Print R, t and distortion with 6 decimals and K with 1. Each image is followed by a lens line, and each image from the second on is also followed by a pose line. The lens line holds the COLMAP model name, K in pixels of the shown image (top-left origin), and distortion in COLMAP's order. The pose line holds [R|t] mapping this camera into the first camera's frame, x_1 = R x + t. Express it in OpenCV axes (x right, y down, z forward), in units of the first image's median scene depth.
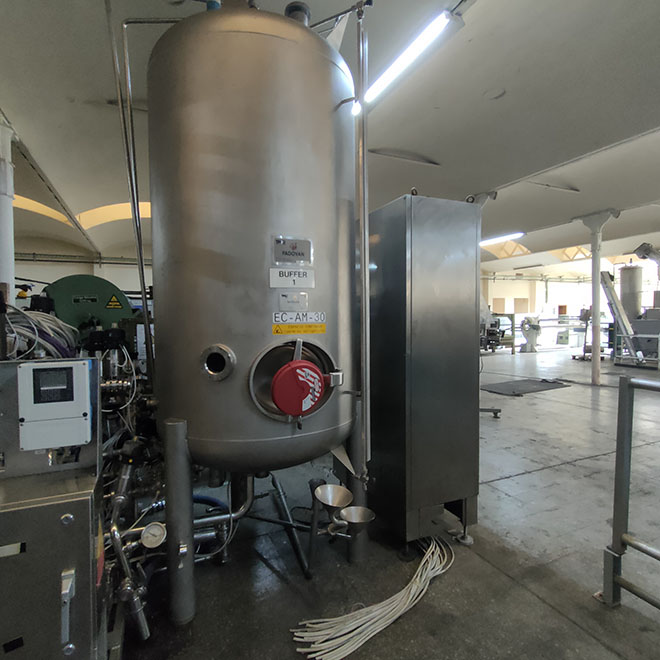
lens RADIAL K [[398.2, 0, 328.1], [0, 398.2, 331.0], [0, 0, 1]] dist [0.000008, 0.003753]
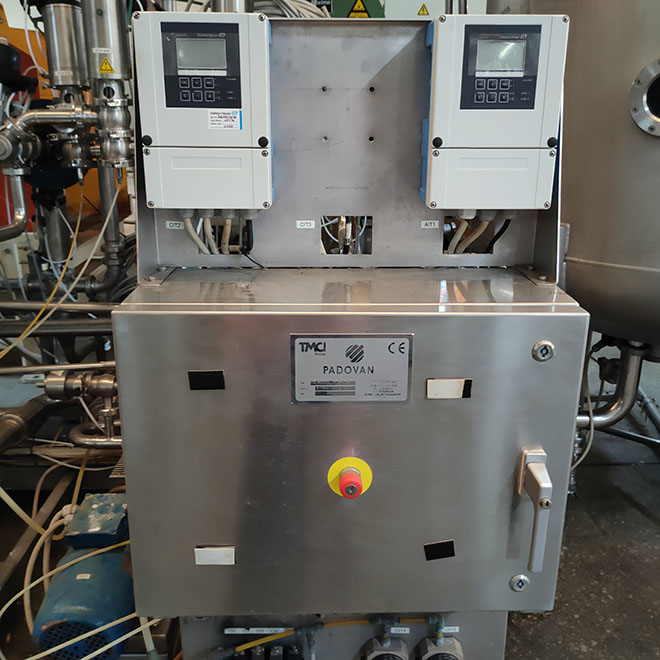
lens RADIAL K [[690.5, 0, 329.3], [0, 690.5, 334.2], [0, 0, 1]] dist [0.021878, 0.000000]
pose [[0.927529, 0.129822, -0.350480, -0.561927], [-0.023964, 0.956464, 0.290866, 0.202470], [0.372982, -0.261387, 0.890259, 0.157093]]
